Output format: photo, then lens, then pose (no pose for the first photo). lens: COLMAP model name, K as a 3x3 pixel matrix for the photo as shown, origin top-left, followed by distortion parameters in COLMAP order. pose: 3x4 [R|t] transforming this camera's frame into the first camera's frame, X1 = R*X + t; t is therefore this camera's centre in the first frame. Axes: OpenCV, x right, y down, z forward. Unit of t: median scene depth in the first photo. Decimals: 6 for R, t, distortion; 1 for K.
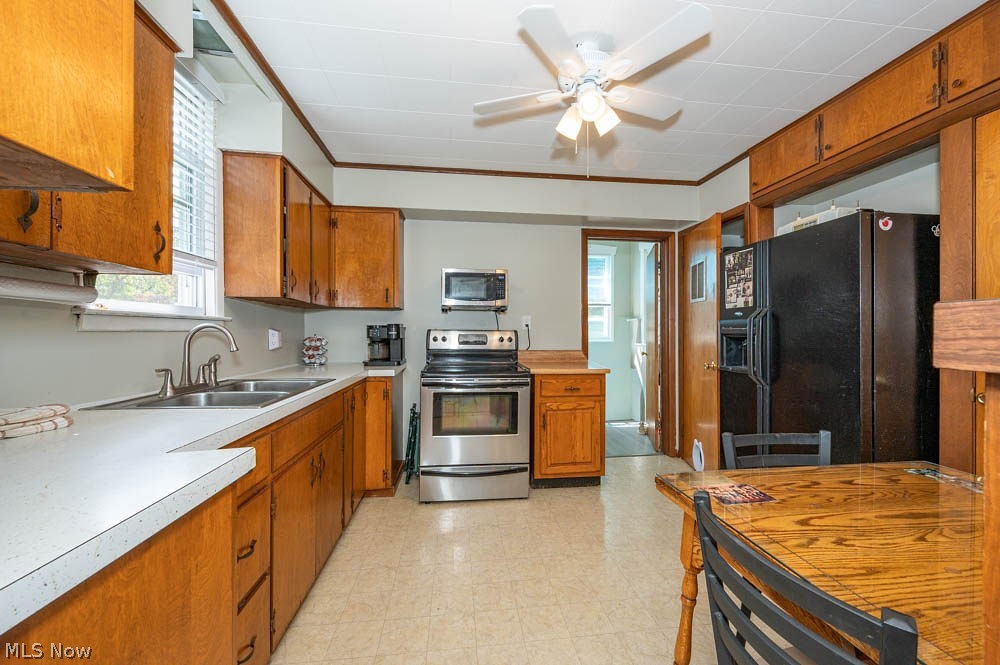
lens RADIAL K [[405.4, 0, 500.0], [0, 405.4, 332.5], [0, 0, 1]] dist [0.000023, 0.000032]
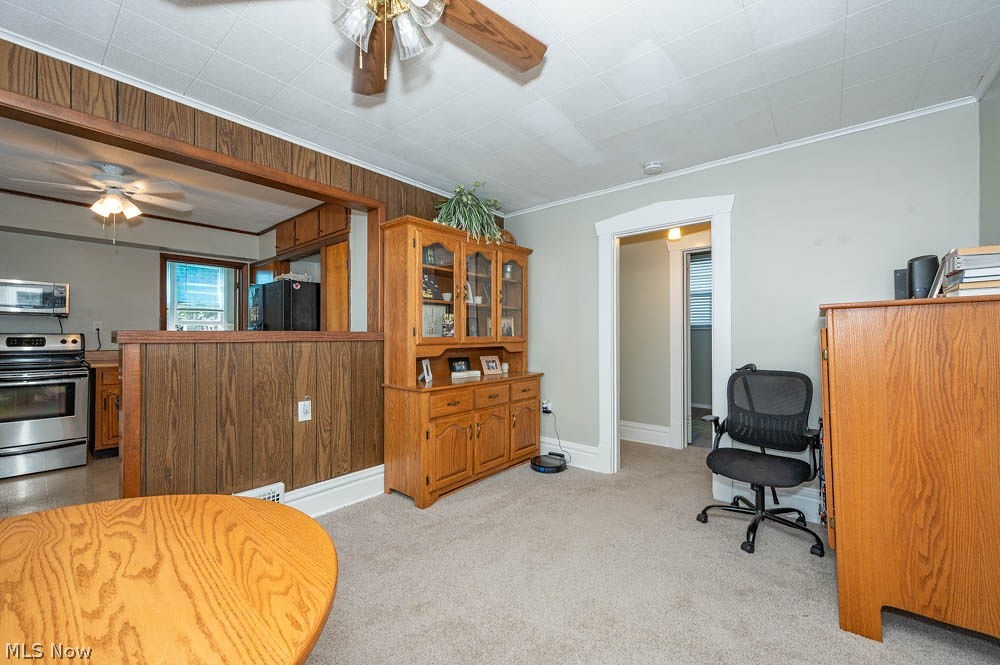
lens RADIAL K [[407.3, 0, 500.0], [0, 407.3, 332.5], [0, 0, 1]] dist [0.000036, -0.000041]
pose [[0.737018, 0.001988, 0.675870, 0.158380], [0.001292, 0.999990, -0.004350, -0.002121], [-0.675871, 0.004079, 0.737008, -0.817261]]
